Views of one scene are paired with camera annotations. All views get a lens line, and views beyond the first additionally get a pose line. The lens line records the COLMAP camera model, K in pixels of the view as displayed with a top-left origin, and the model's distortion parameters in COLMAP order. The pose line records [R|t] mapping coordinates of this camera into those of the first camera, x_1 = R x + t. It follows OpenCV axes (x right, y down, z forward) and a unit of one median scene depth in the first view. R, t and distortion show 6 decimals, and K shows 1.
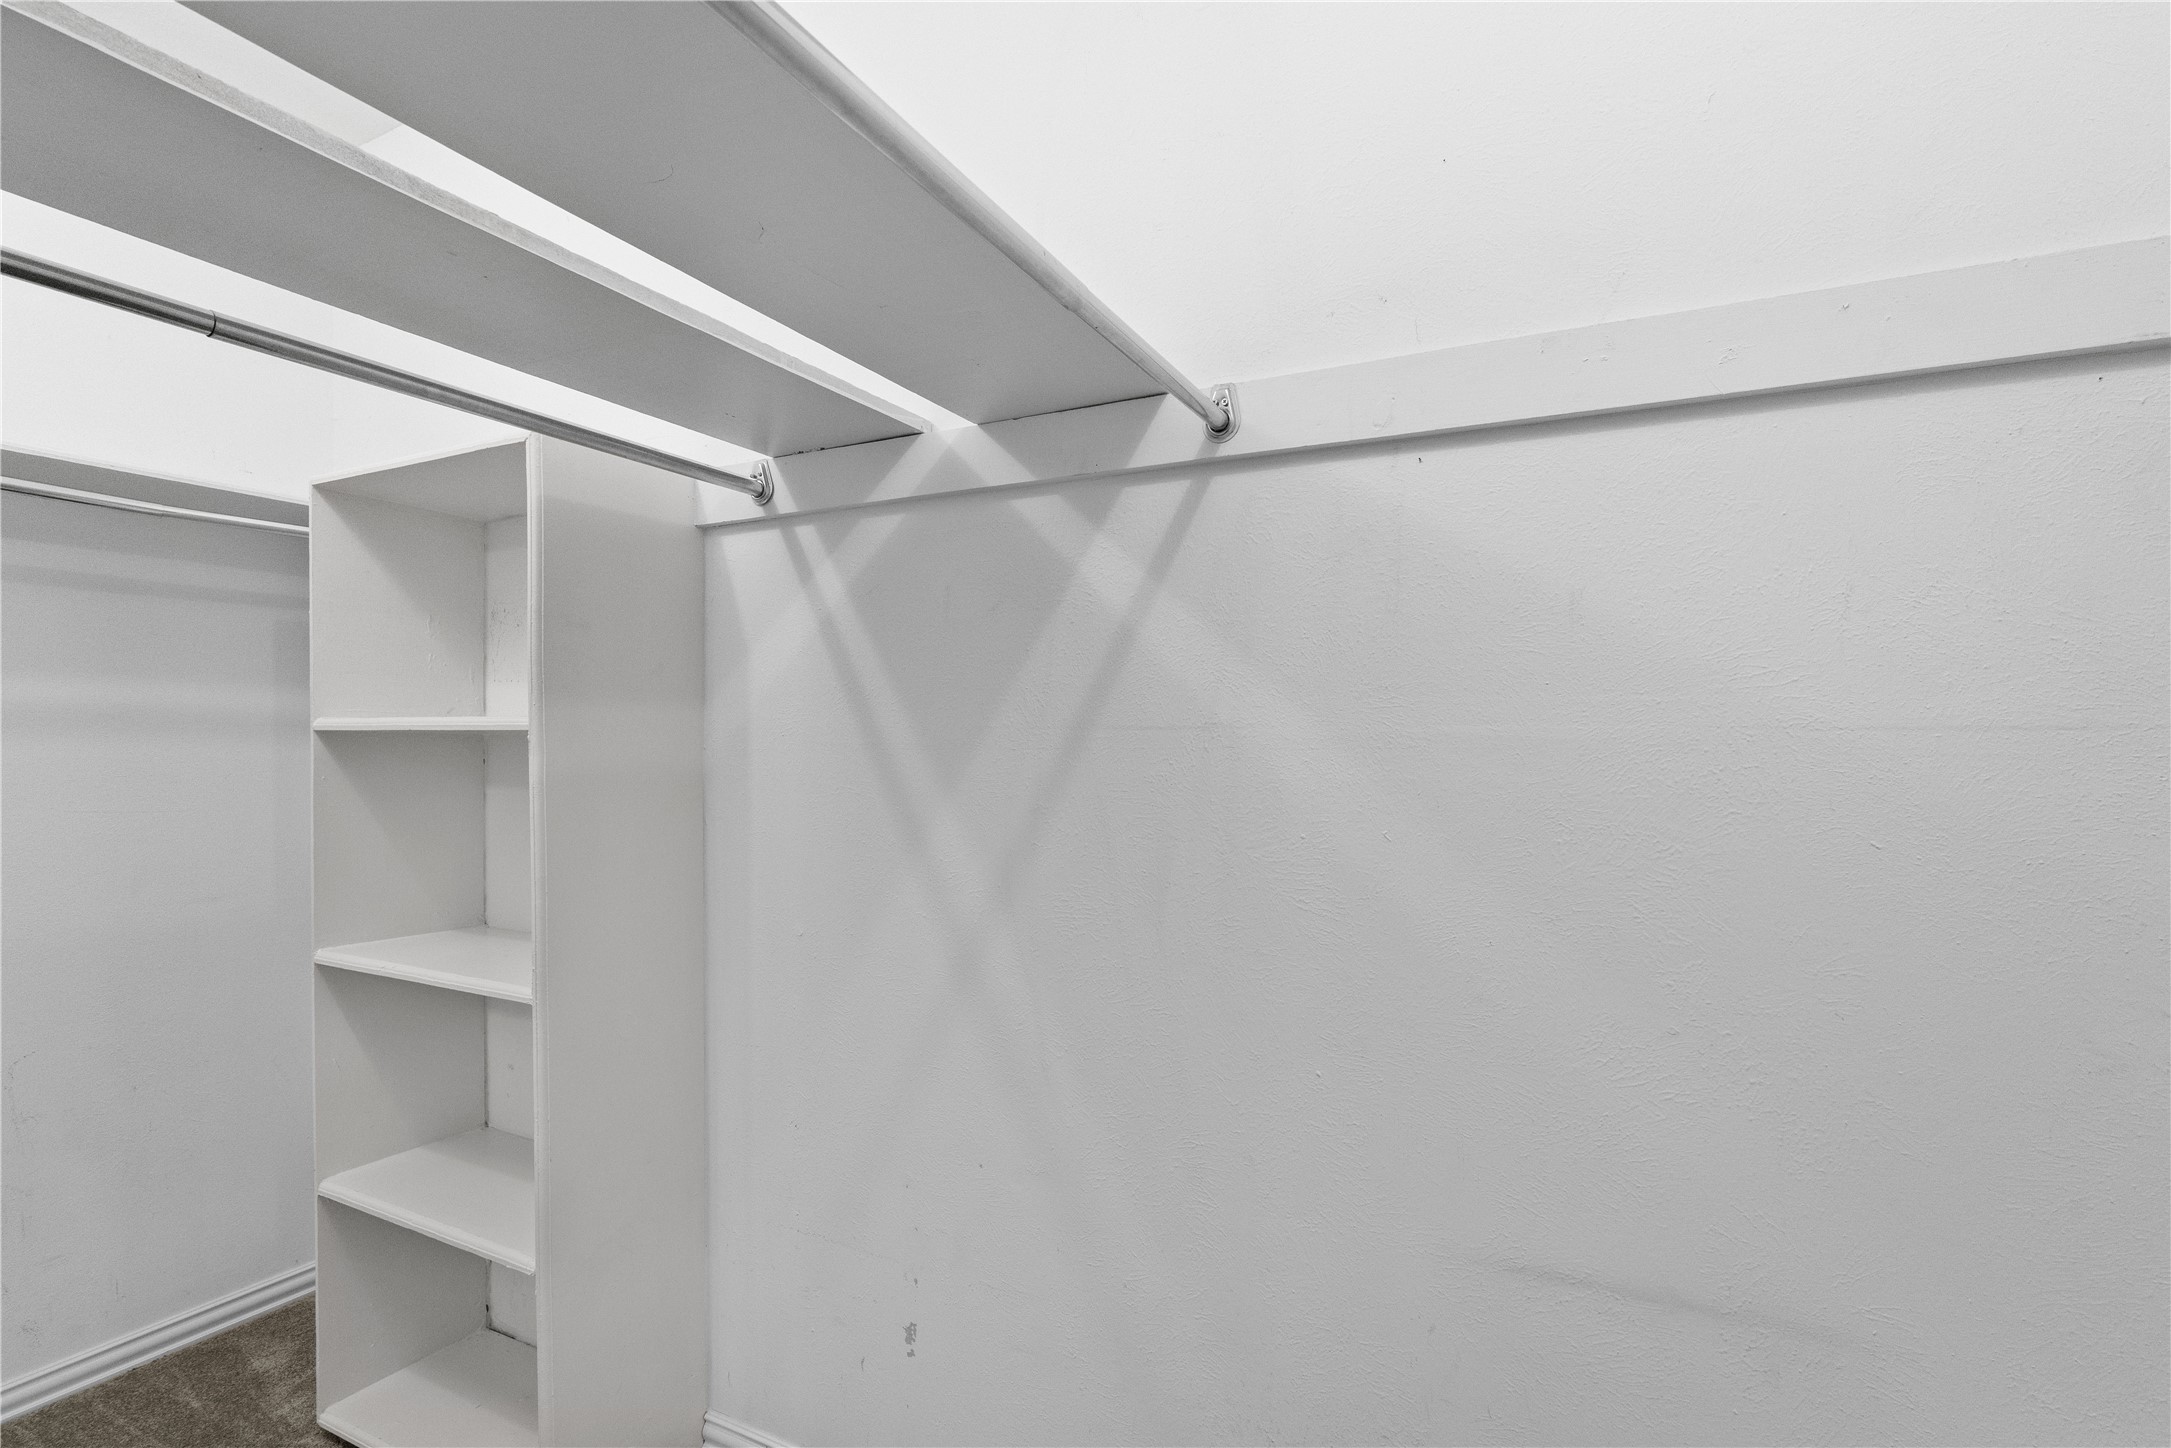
lens RADIAL K [[982.0, 0, 1078.5], [0, 982.0, 771.4], [0, 0, 1]] dist [-0.001640, -0.000039]
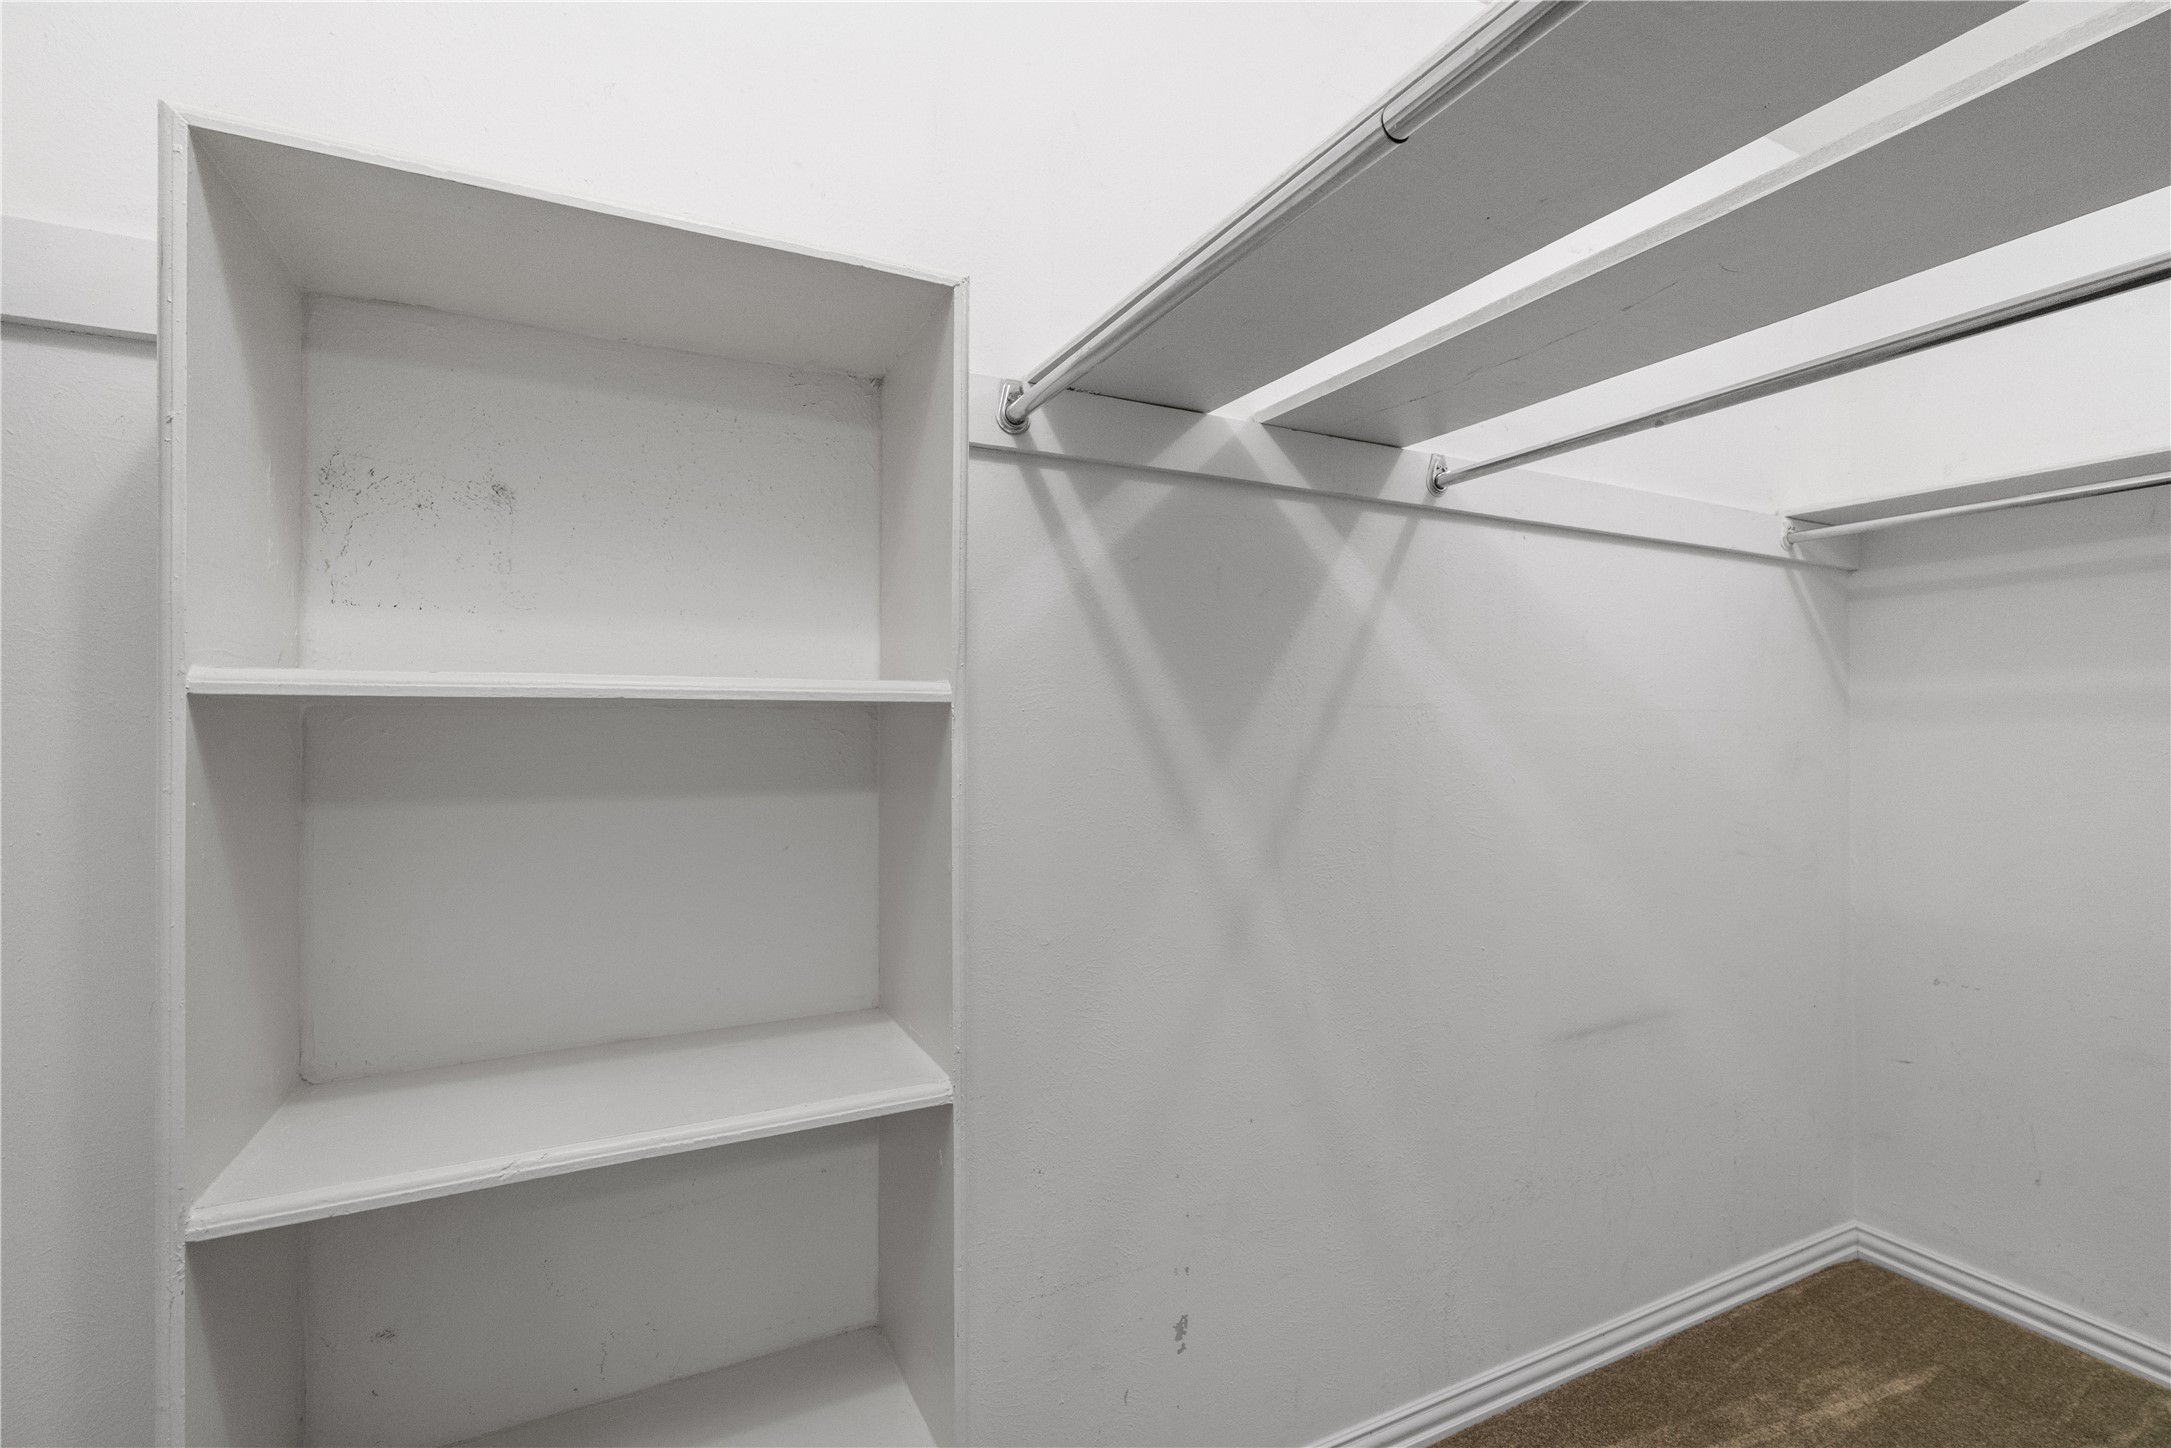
lens RADIAL K [[982.0, 0, 1085.4], [0, 982.0, 717.5], [0, 0, 1]] dist [-0.001640, -0.000039]
pose [[0.594160, -0.002368, 0.804343, -1.045423], [0.024102, 0.999599, -0.014861, -0.018275], [-0.803986, 0.028215, 0.593979, 0.503409]]
